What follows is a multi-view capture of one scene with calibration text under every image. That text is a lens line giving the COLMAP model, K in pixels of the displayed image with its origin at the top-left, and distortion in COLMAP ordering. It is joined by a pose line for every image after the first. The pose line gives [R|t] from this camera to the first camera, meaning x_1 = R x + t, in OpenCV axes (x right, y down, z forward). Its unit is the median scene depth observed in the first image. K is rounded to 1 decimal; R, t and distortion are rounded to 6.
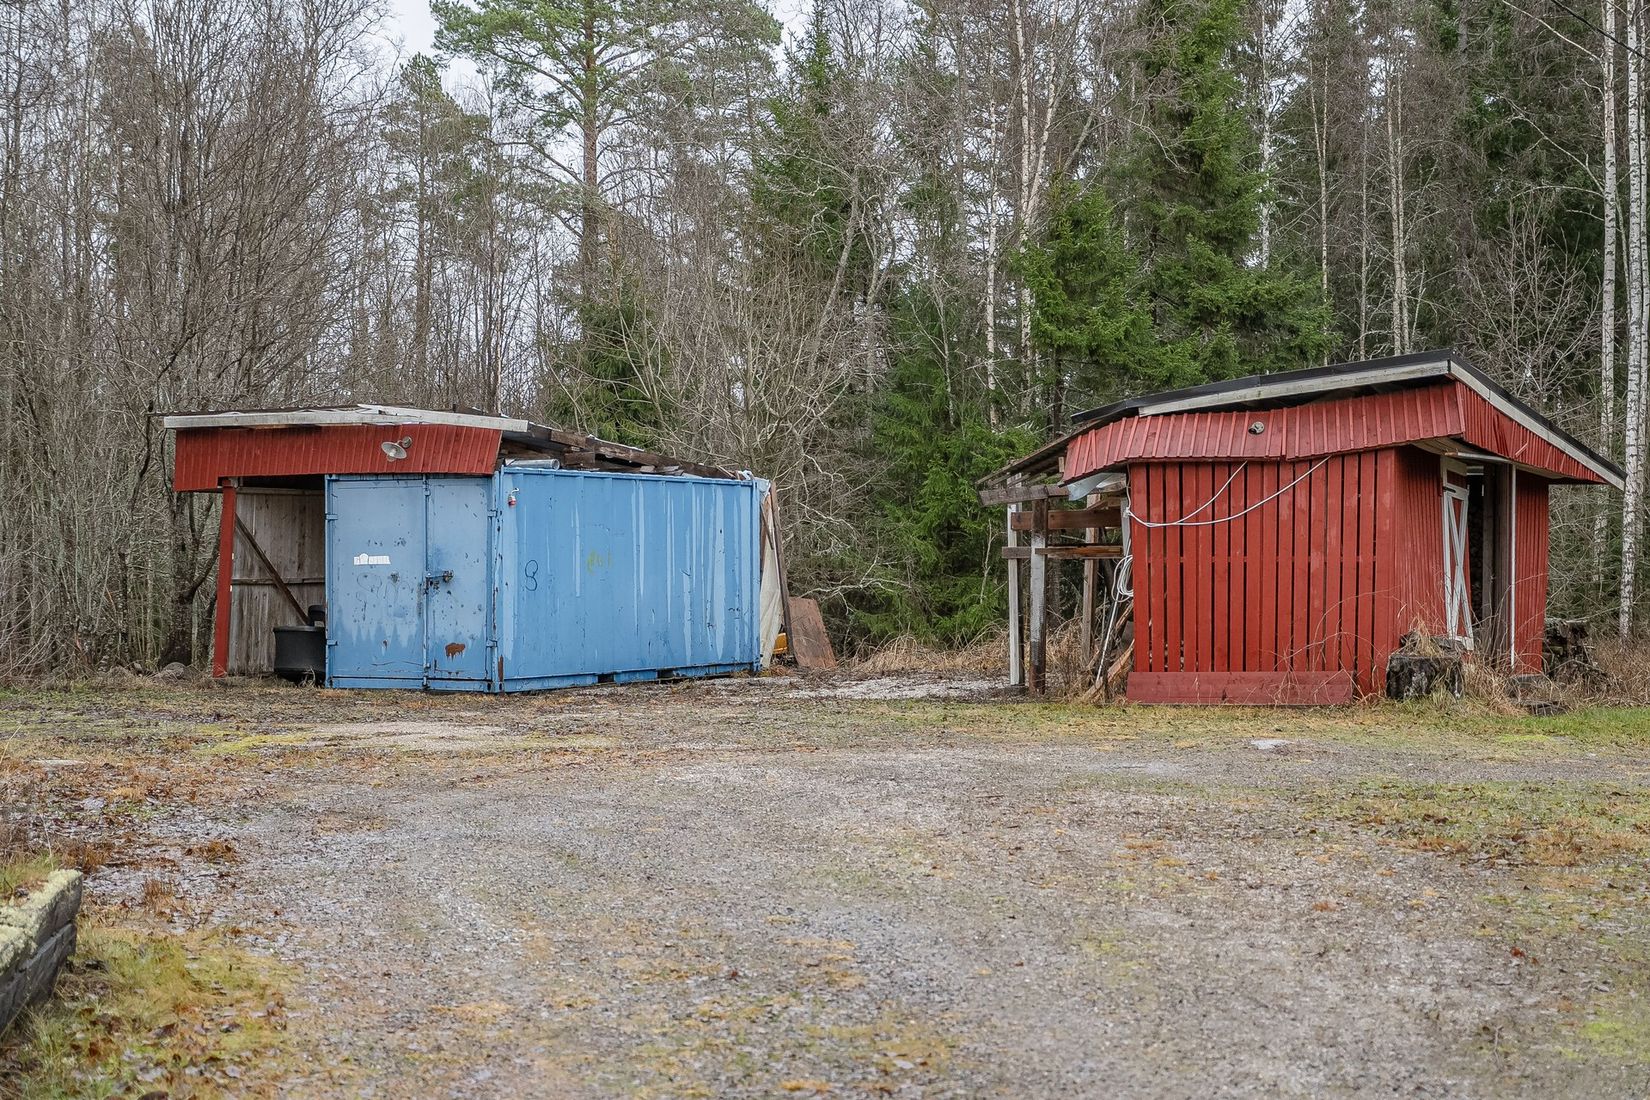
lens RADIAL K [[2995.0, 0, 825.0], [0, 2995.0, 550.0], [0, 0, 1]] dist [0.036531, 0.088022]
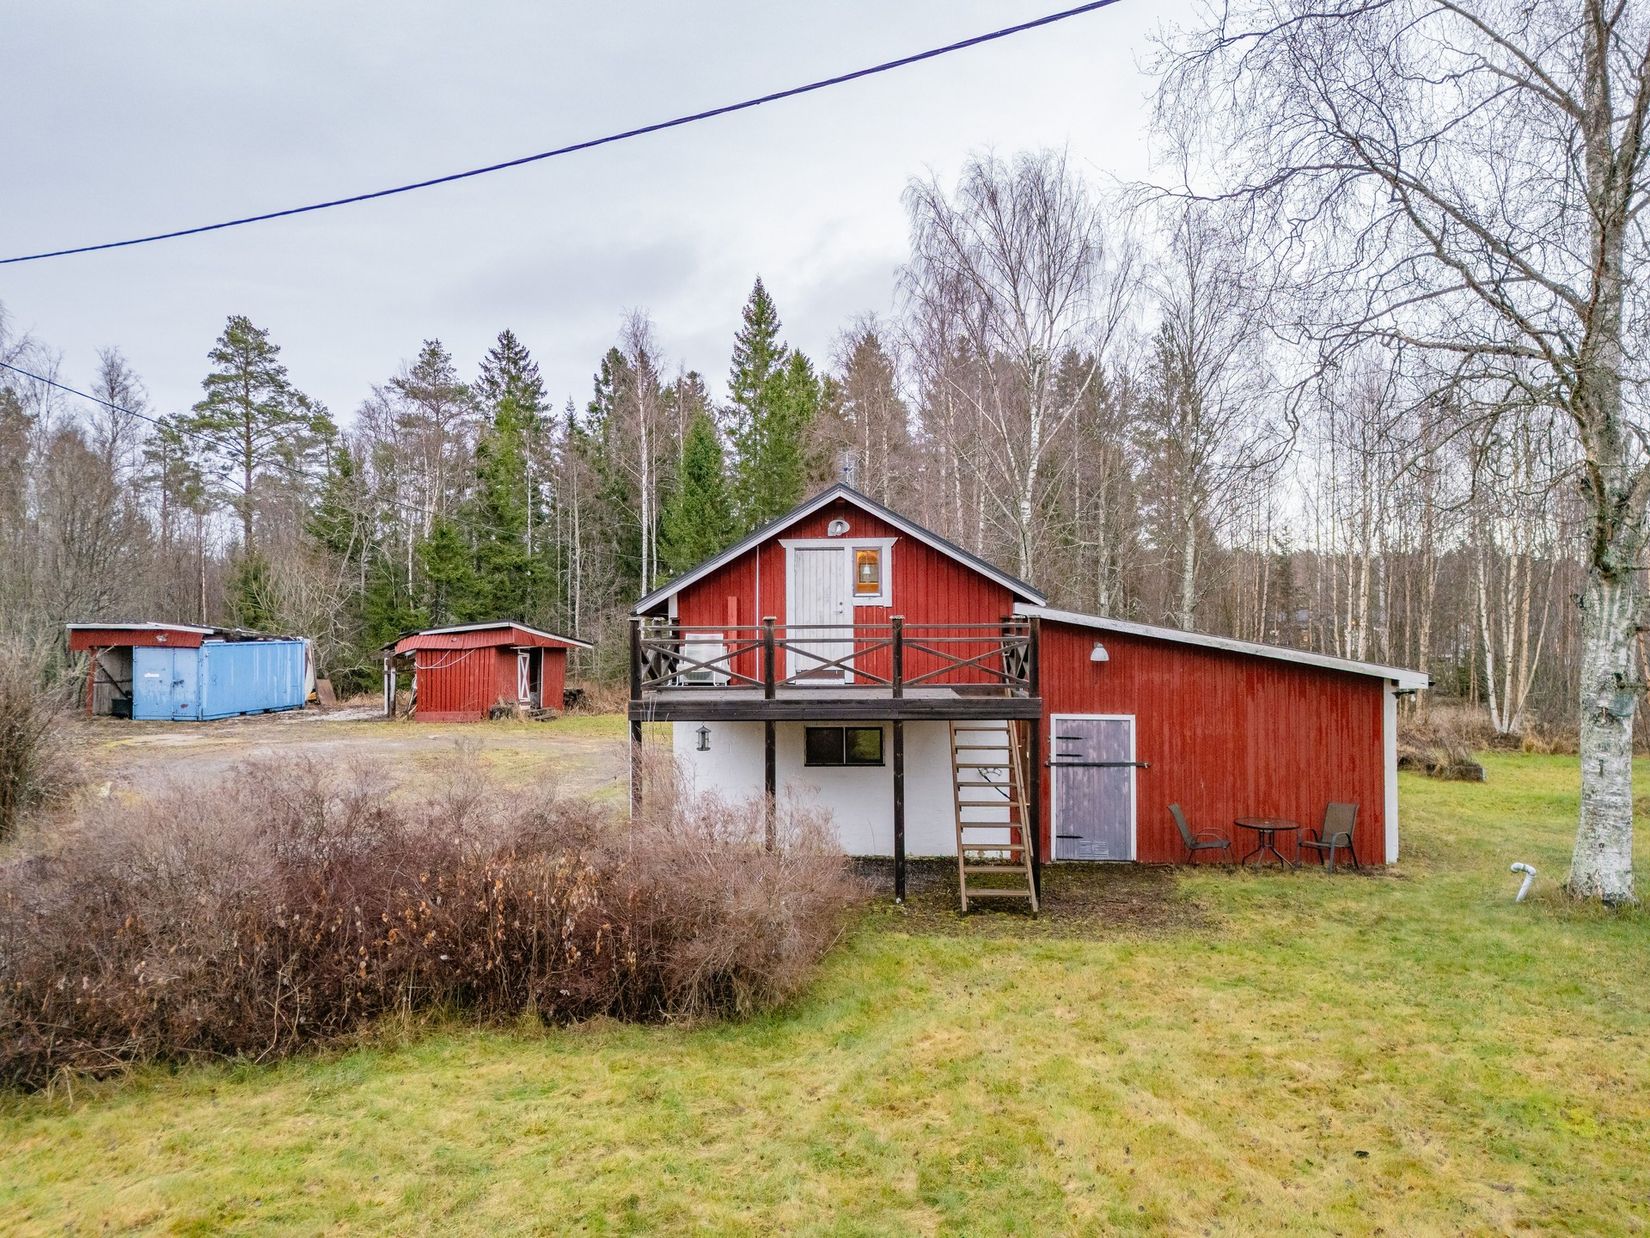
lens RADIAL K [[1193.9, 0, 825.0], [0, 1193.9, 619.0], [0, 0, 1]] dist [0.037075, -0.009269]
pose [[0.933312, 0.006454, 0.359009, 0.037755], [-0.000887, 0.999877, -0.015670, -0.033956], [-0.359066, 0.014307, 0.933203, -0.329855]]
